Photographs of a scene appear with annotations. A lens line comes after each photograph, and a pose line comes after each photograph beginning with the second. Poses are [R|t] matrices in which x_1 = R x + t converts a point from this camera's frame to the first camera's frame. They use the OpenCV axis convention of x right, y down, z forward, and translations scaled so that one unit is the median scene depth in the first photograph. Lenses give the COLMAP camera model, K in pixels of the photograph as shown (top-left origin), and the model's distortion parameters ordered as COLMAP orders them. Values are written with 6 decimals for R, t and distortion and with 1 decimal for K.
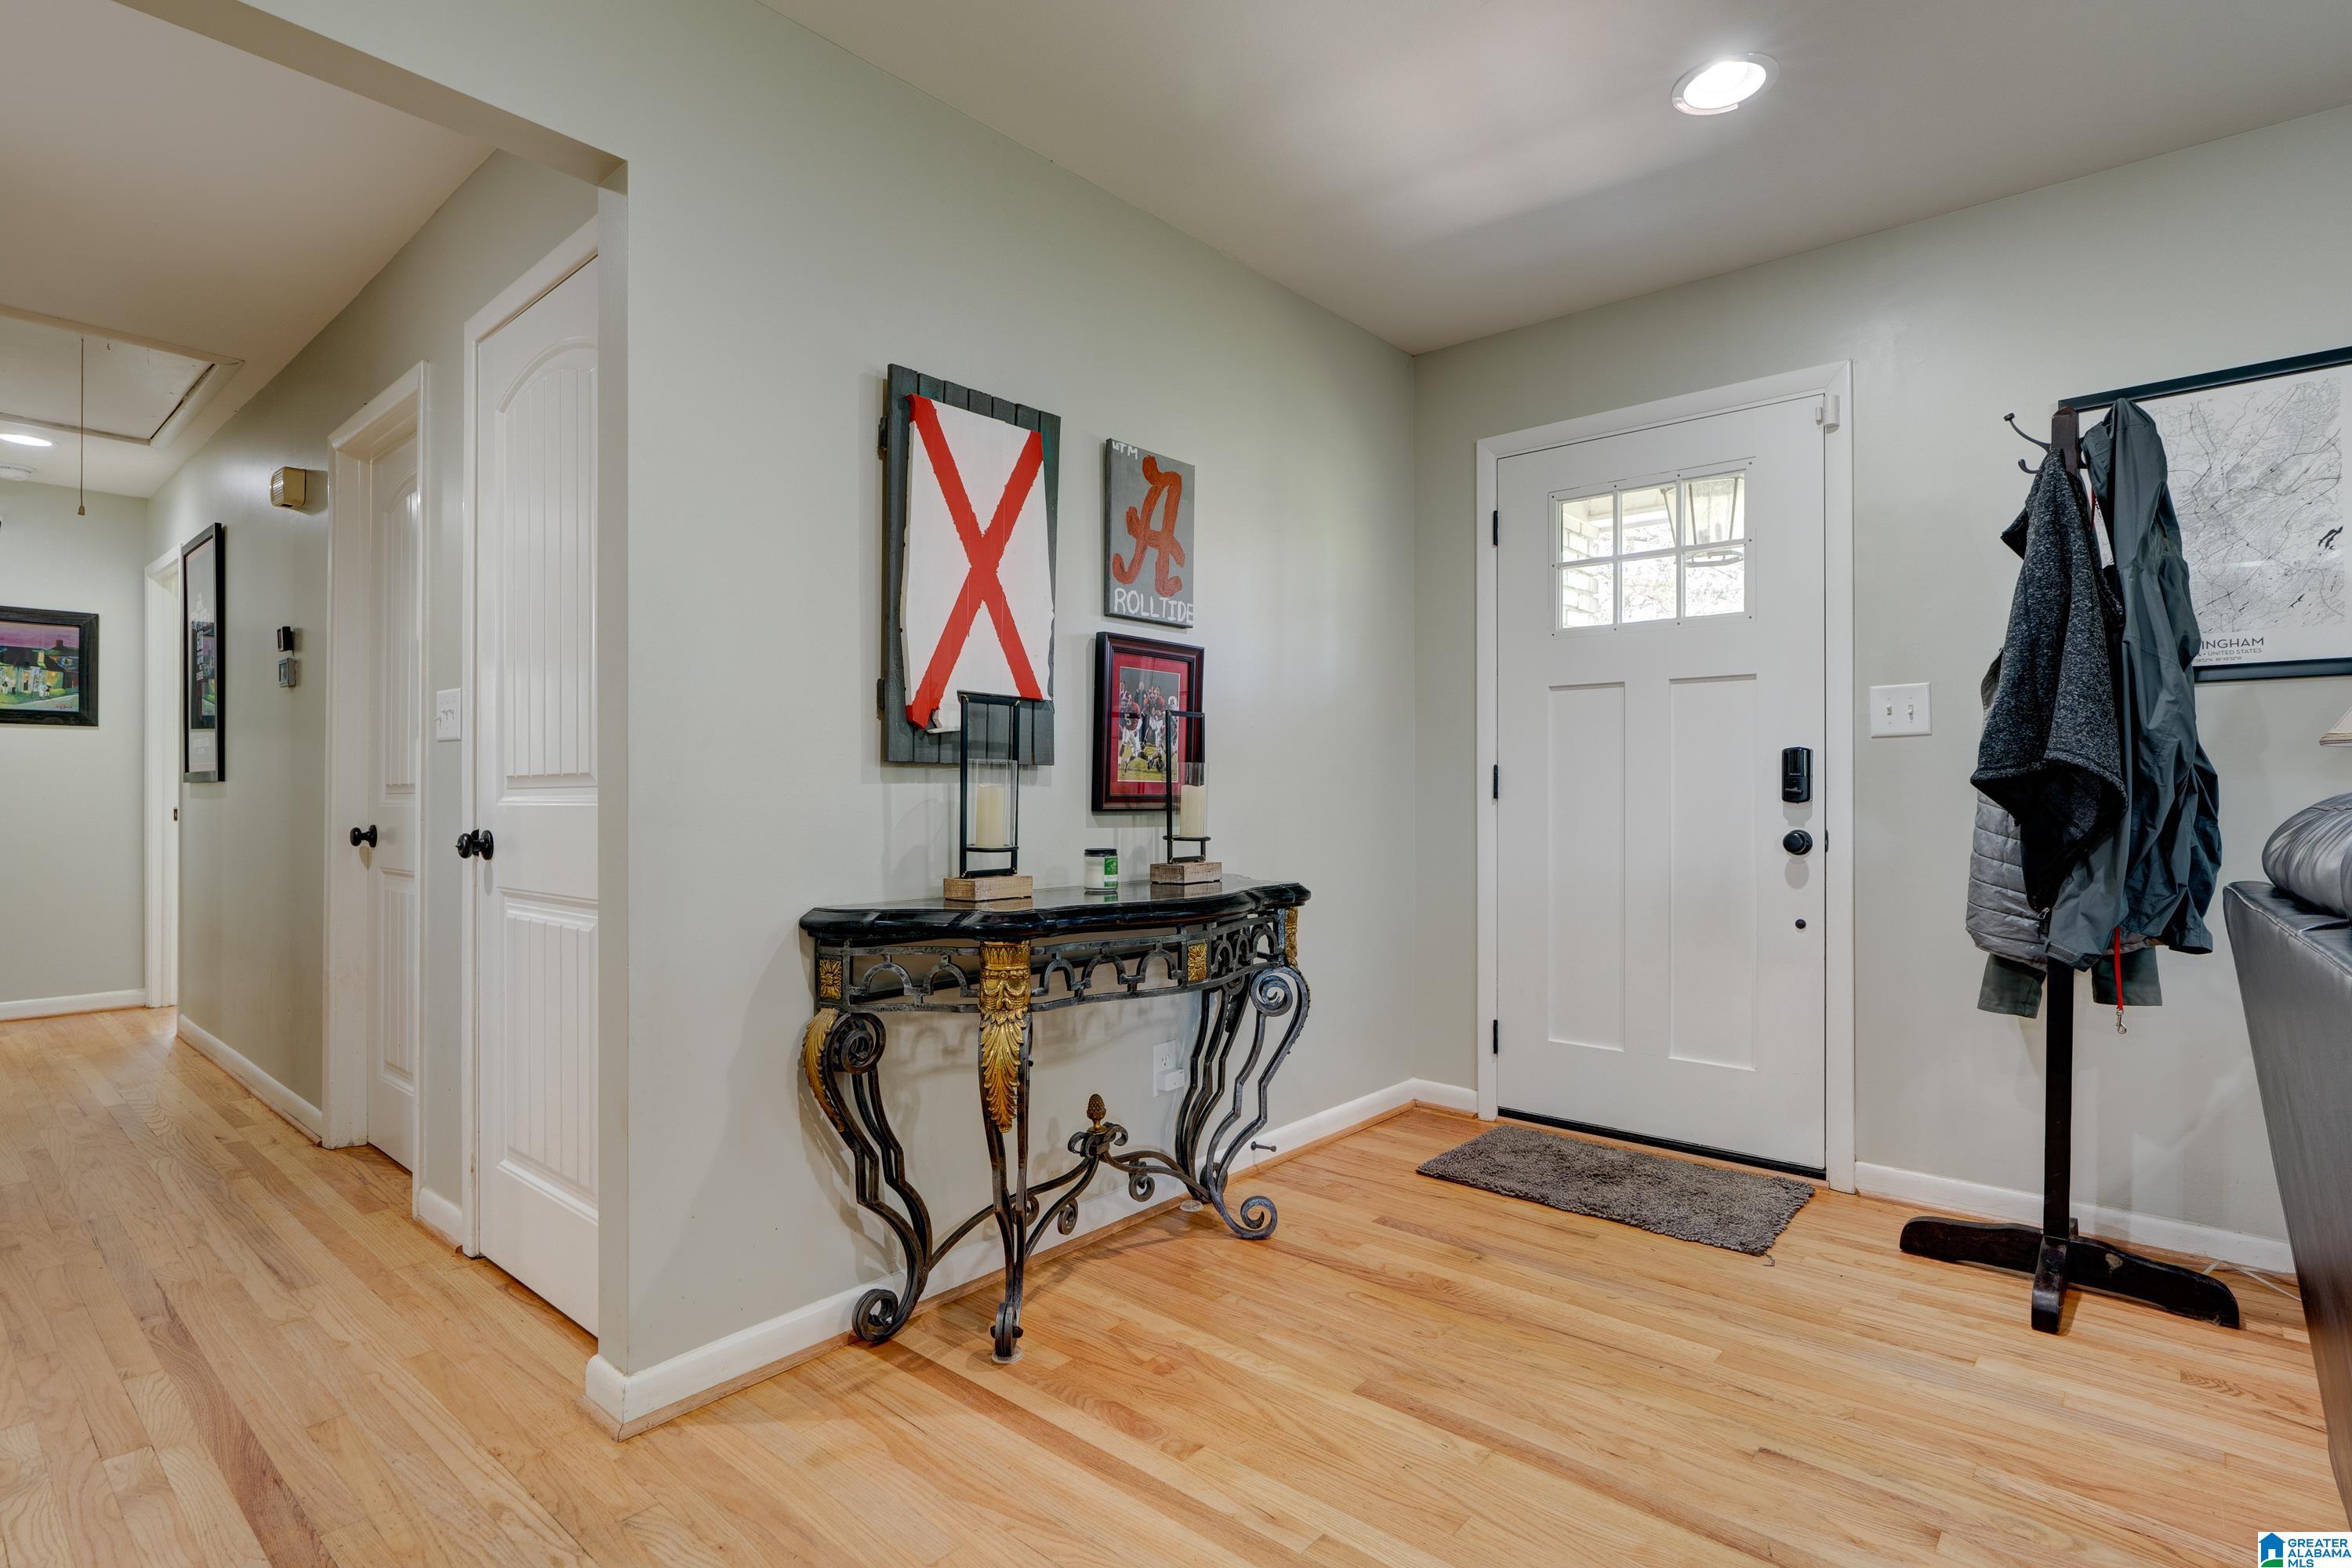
lens RADIAL K [[1160.3, 0, 1182.6], [0, 1160.3, 794.4], [0, 0, 1]] dist [-0.004821, -0.000208]
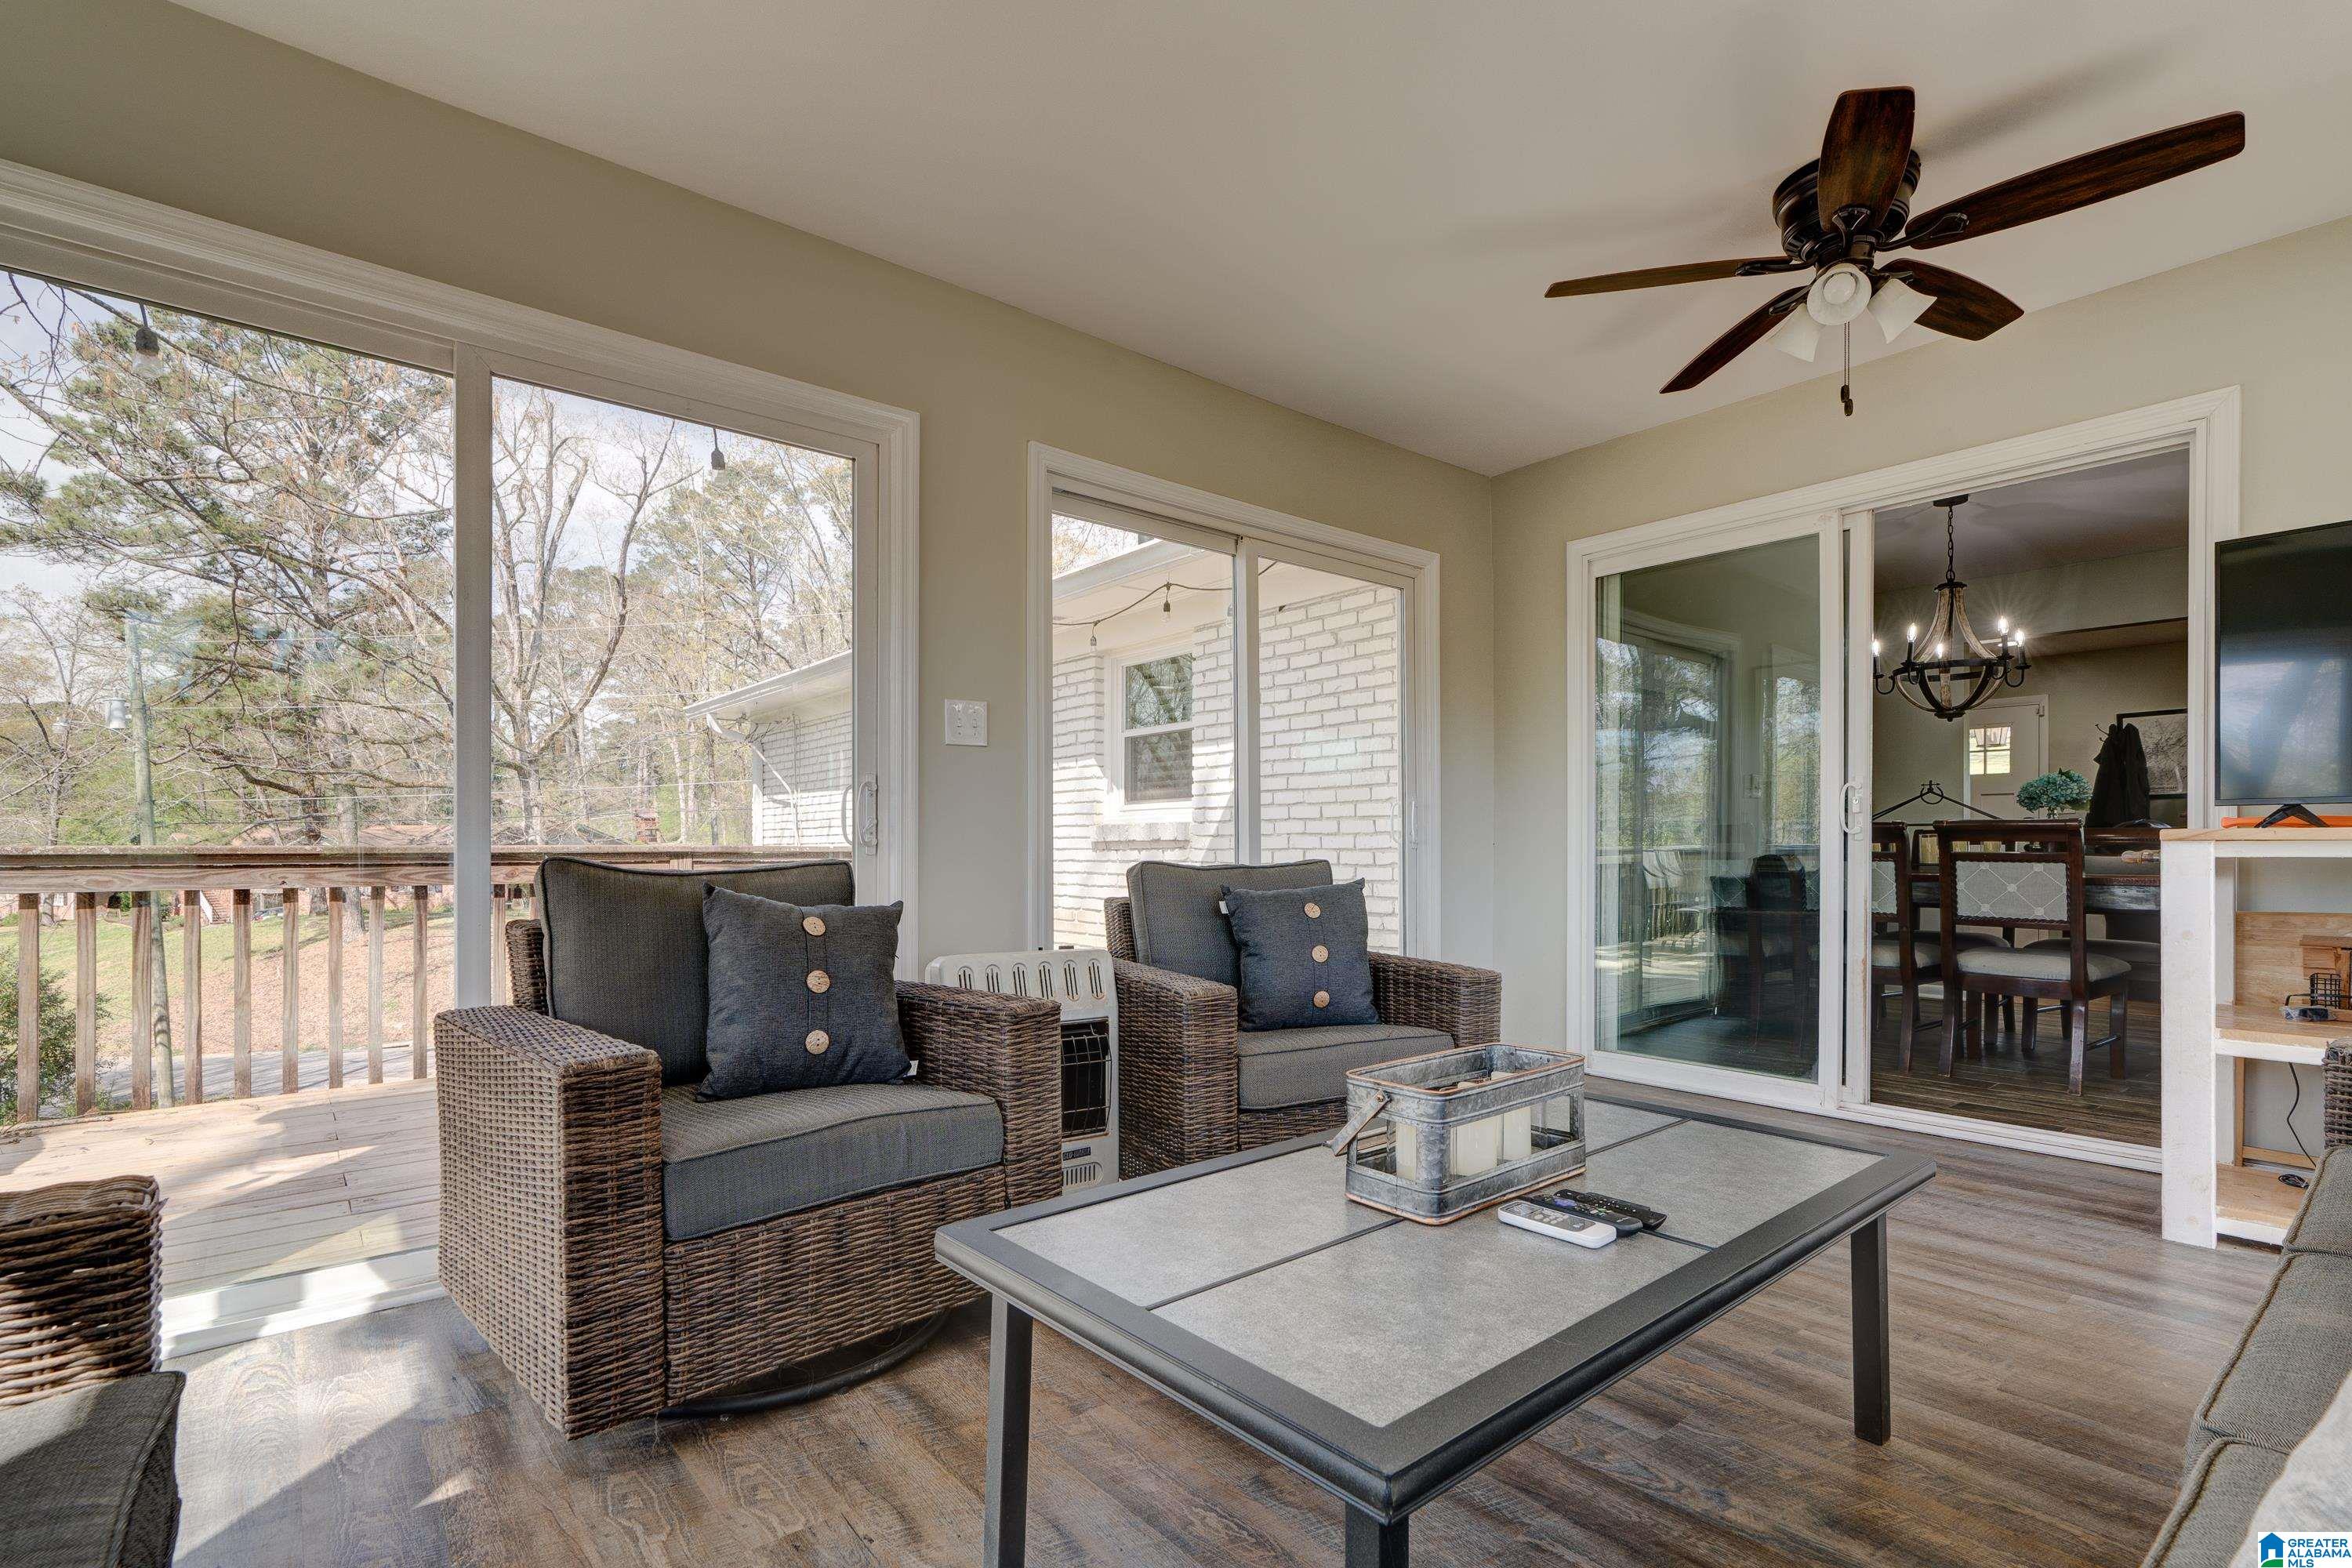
lens RADIAL K [[1085.7, 0, 1181.9], [0, 1085.7, 858.2], [0, 0, 1]] dist [0.000362, -0.000047]
pose [[0.987150, 0.005786, -0.159694, -1.565010], [-0.004660, 0.999962, 0.007423, 0.078952], [0.159731, -0.006584, 0.987139, -2.810733]]
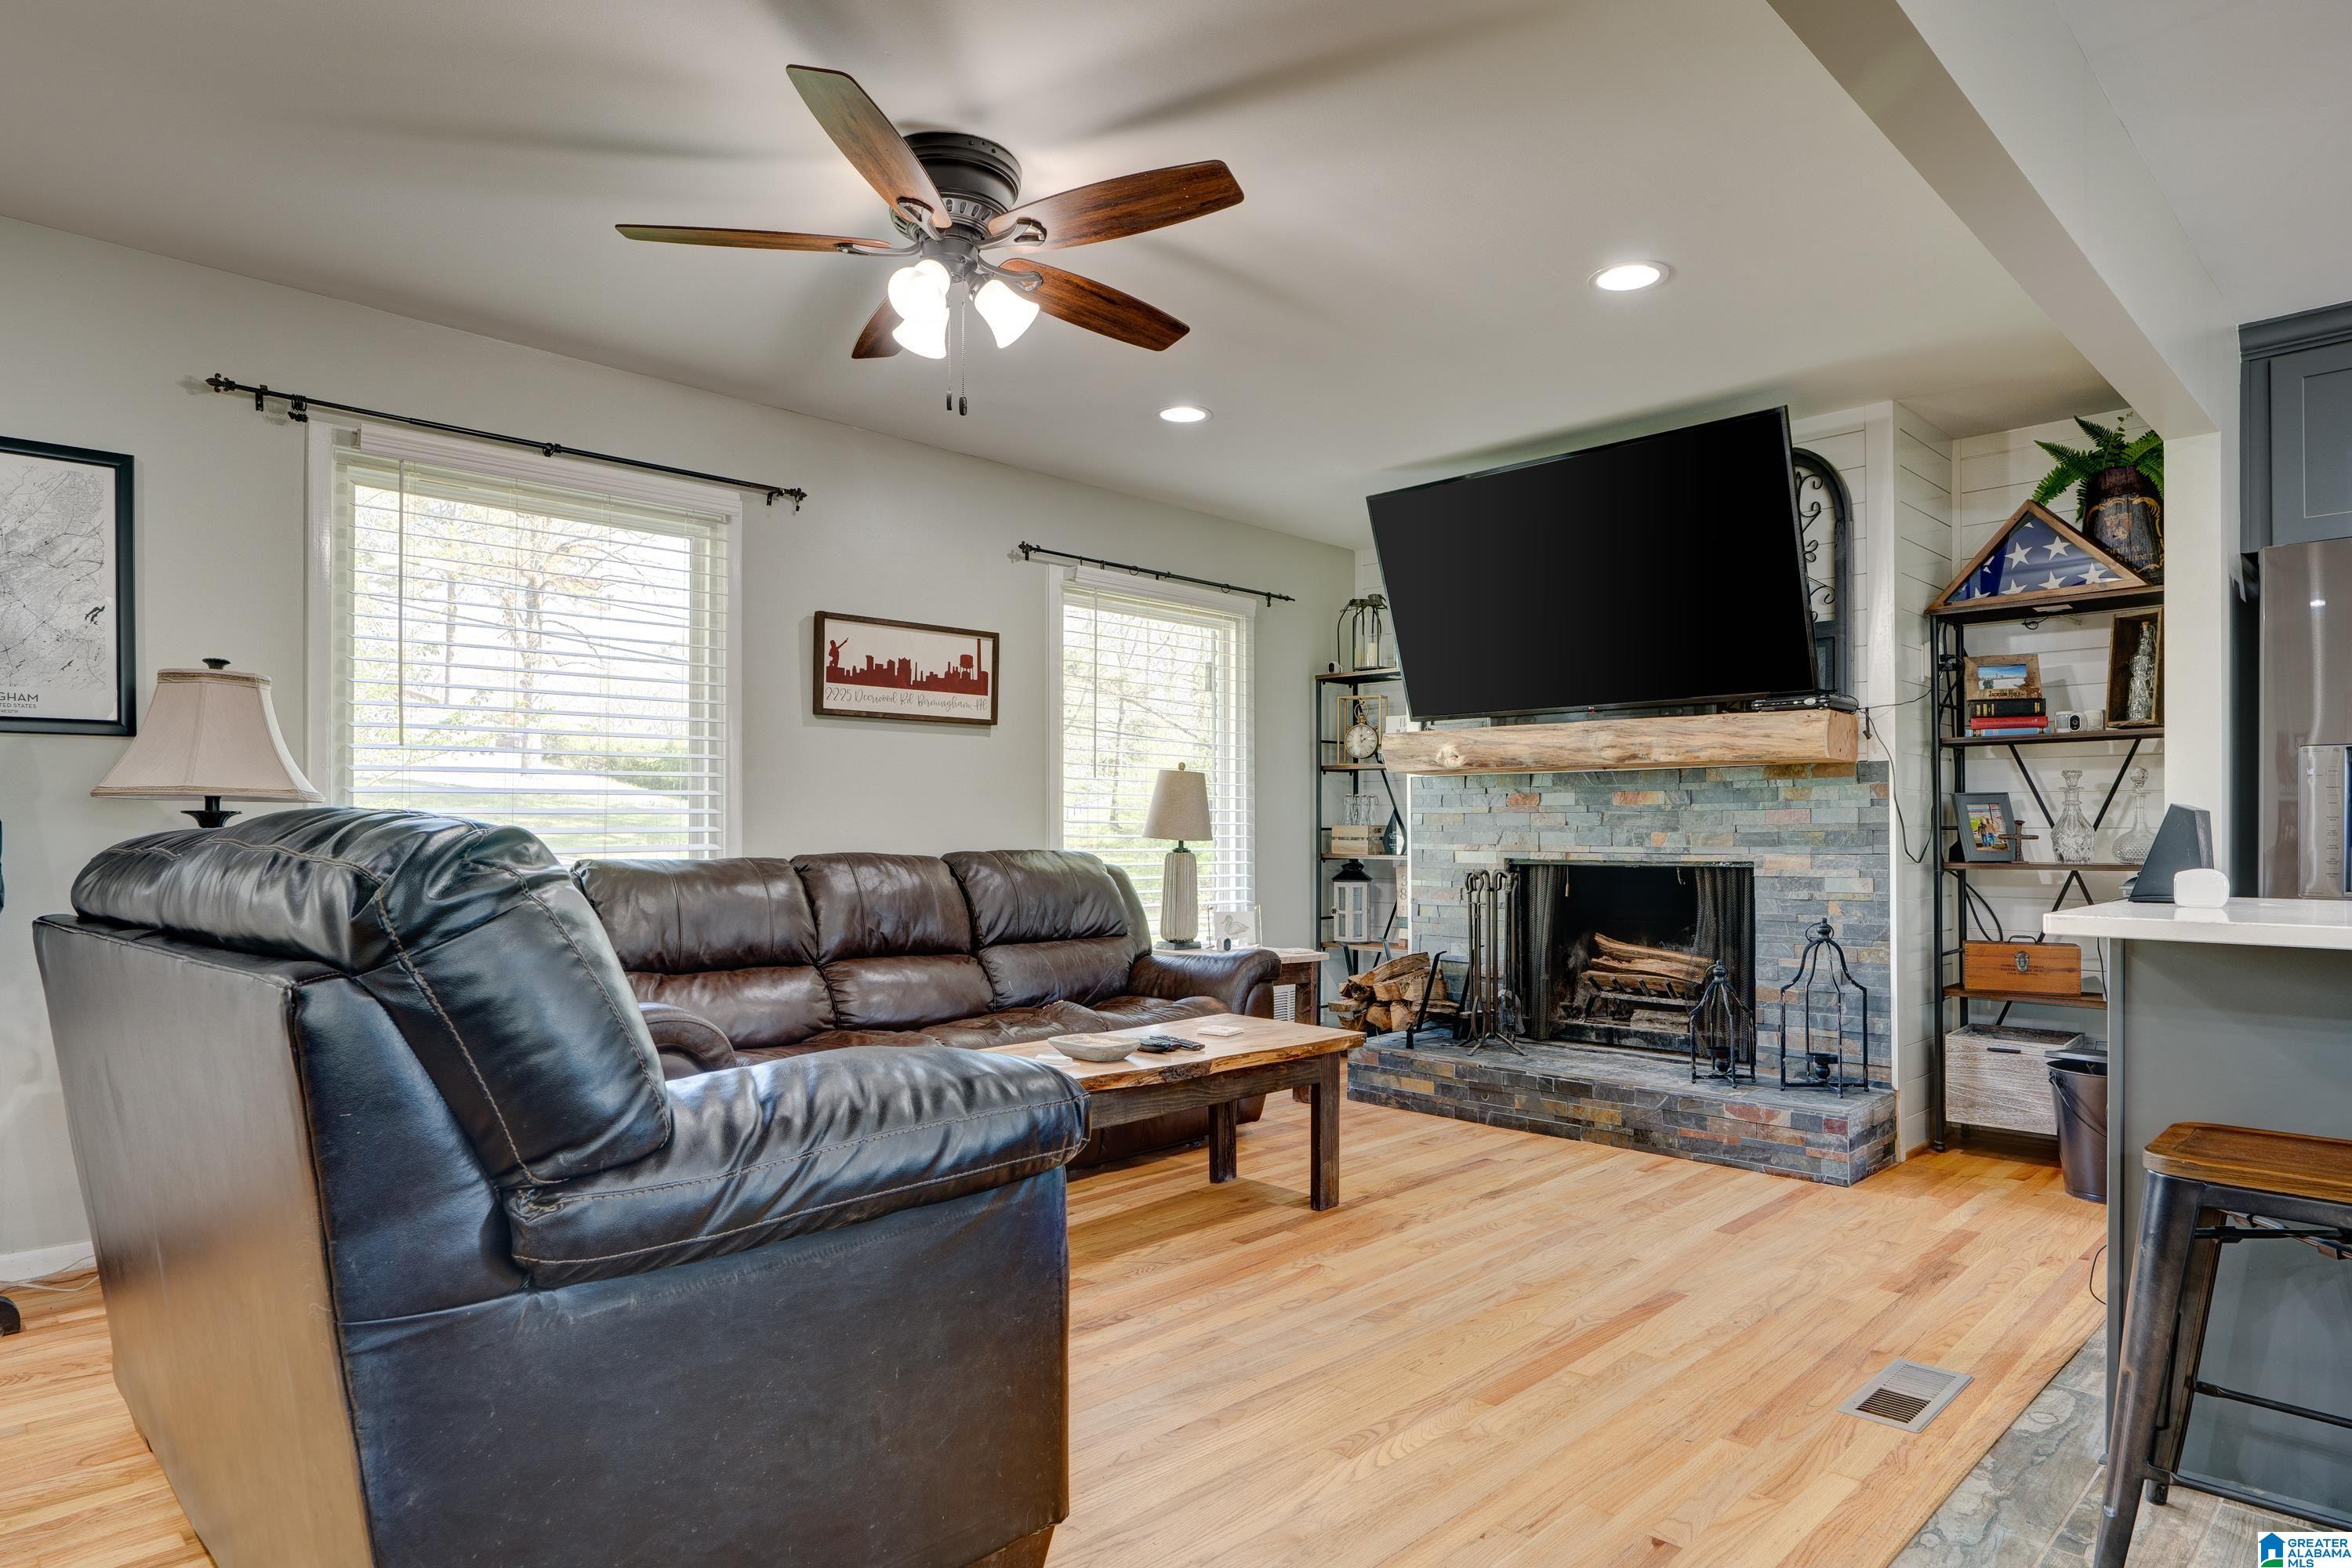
lens RADIAL K [[1333.2, 0, 1170.0], [0, 1333.2, 826.1], [0, 0, 1]] dist [-0.003794, 0.000168]
pose [[0.074183, 0.007306, 0.997218, -0.226278], [0.005180, 0.999957, -0.007711, 0.002254], [-0.997231, 0.005738, 0.074142, -0.148771]]
